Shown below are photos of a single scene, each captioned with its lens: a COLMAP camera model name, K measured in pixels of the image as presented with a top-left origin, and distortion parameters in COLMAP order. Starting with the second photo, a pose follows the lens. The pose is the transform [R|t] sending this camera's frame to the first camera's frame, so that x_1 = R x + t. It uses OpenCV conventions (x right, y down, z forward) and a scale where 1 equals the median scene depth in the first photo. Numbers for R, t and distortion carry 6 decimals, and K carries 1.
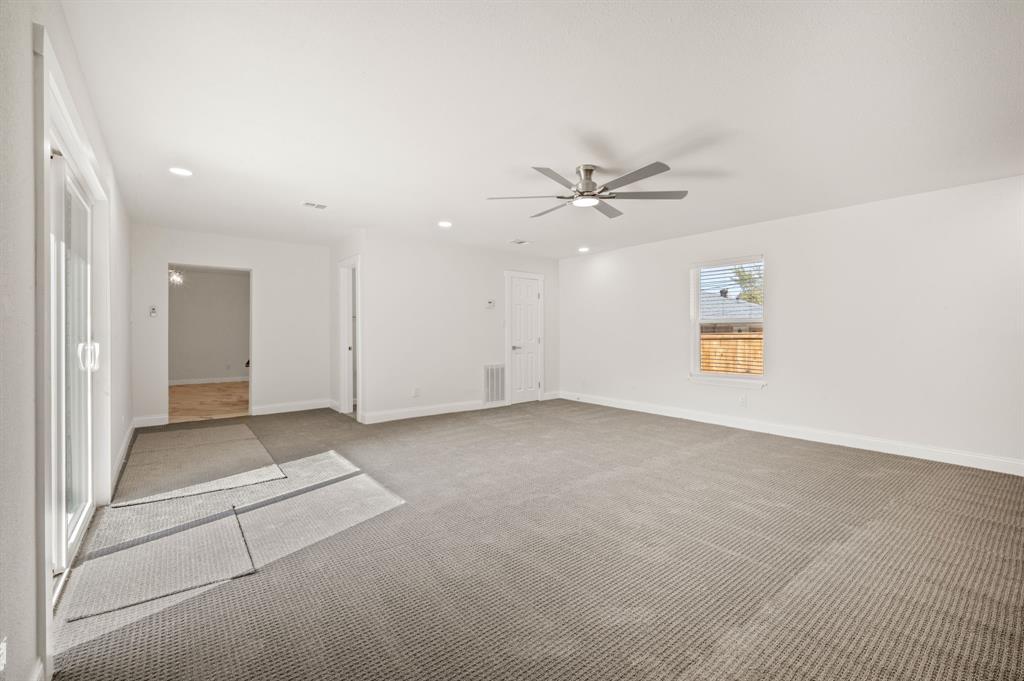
lens RADIAL K [[430.7, 0, 511.6], [0, 430.7, 333.5], [0, 0, 1]] dist [-0.005414, -0.000687]
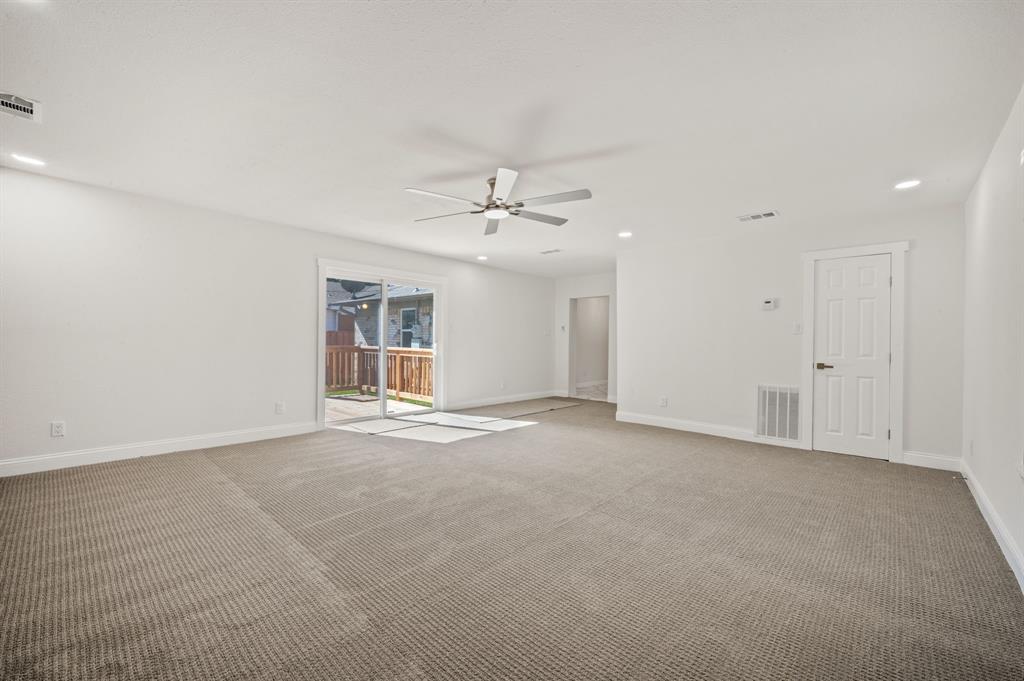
lens RADIAL K [[430.7, 0, 512.3], [0, 430.7, 338.9], [0, 0, 1]] dist [-0.005414, -0.000687]
pose [[0.143546, -0.002062, -0.989641, 0.617878], [-0.016336, 0.999857, -0.004453, 0.002087], [0.989509, 0.016806, 0.143492, 0.453550]]
